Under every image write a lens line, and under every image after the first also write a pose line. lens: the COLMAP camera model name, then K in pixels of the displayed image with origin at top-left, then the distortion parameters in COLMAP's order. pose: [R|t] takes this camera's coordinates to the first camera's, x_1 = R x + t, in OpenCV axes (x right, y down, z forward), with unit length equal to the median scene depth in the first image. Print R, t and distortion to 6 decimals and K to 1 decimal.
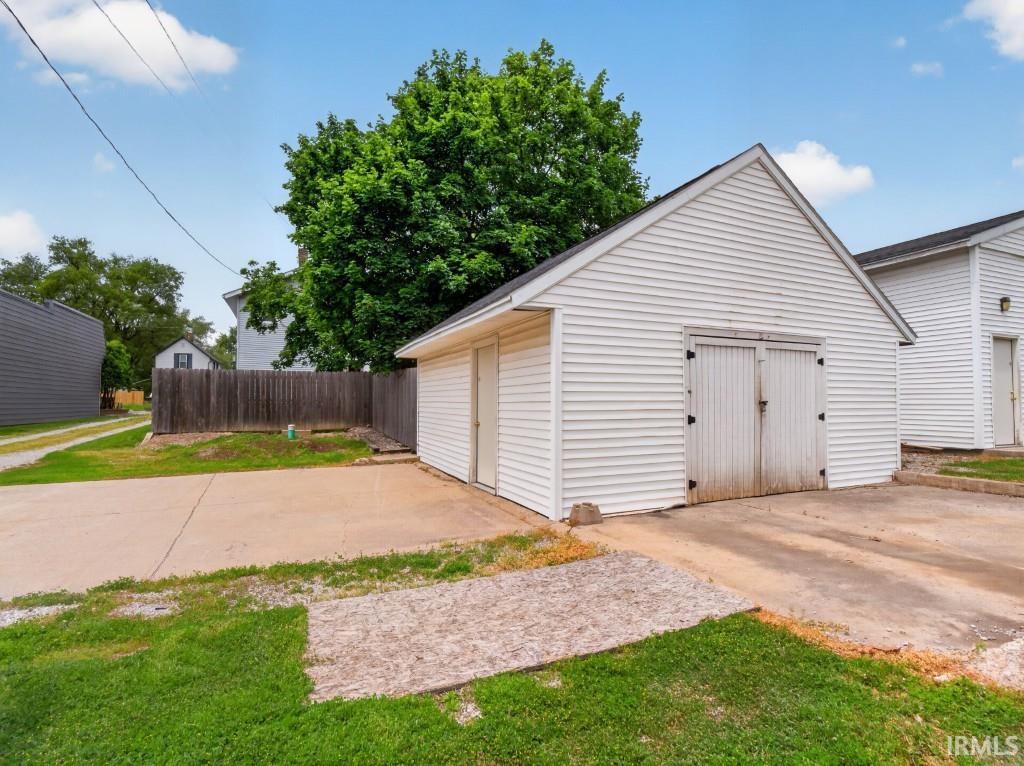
lens RADIAL K [[500.6, 0, 512.0], [0, 500.6, 383.0], [0, 0, 1]] dist [-0.003719, -0.001145]
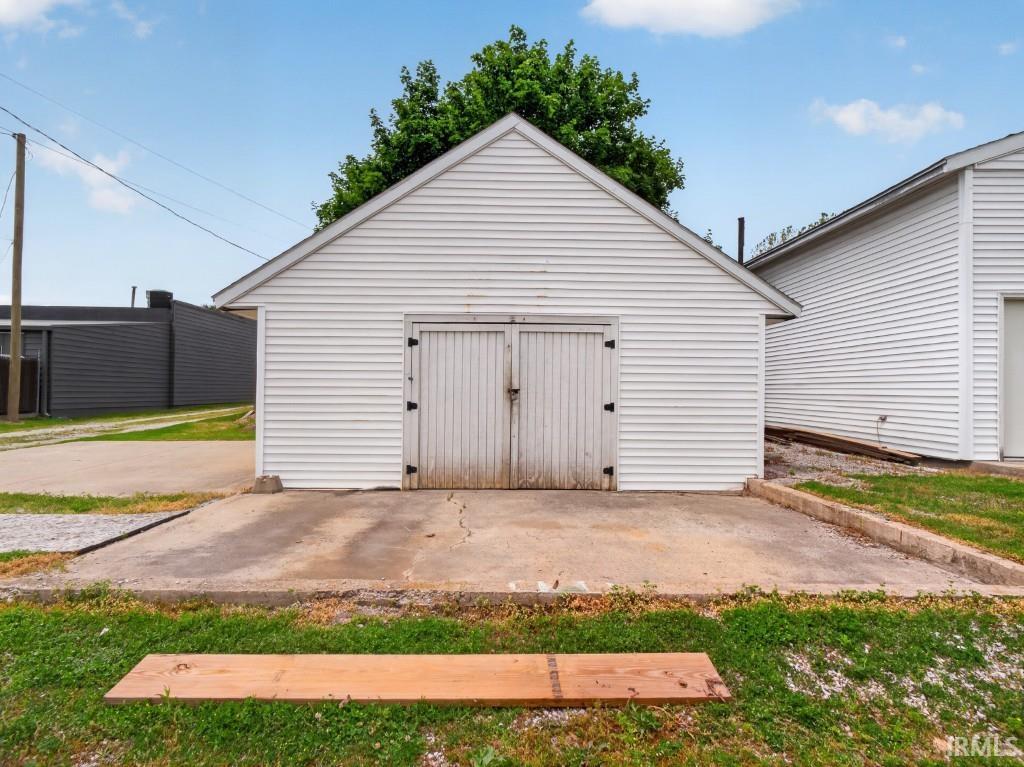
lens RADIAL K [[500.6, 0, 512.0], [0, 500.6, 383.5], [0, 0, 1]] dist [-0.003719, -0.001145]
pose [[0.915133, 0.001647, -0.403150, 0.866185], [0.006885, 0.999782, 0.019713, 0.008070], [0.403094, -0.020816, 0.914922, 0.140070]]
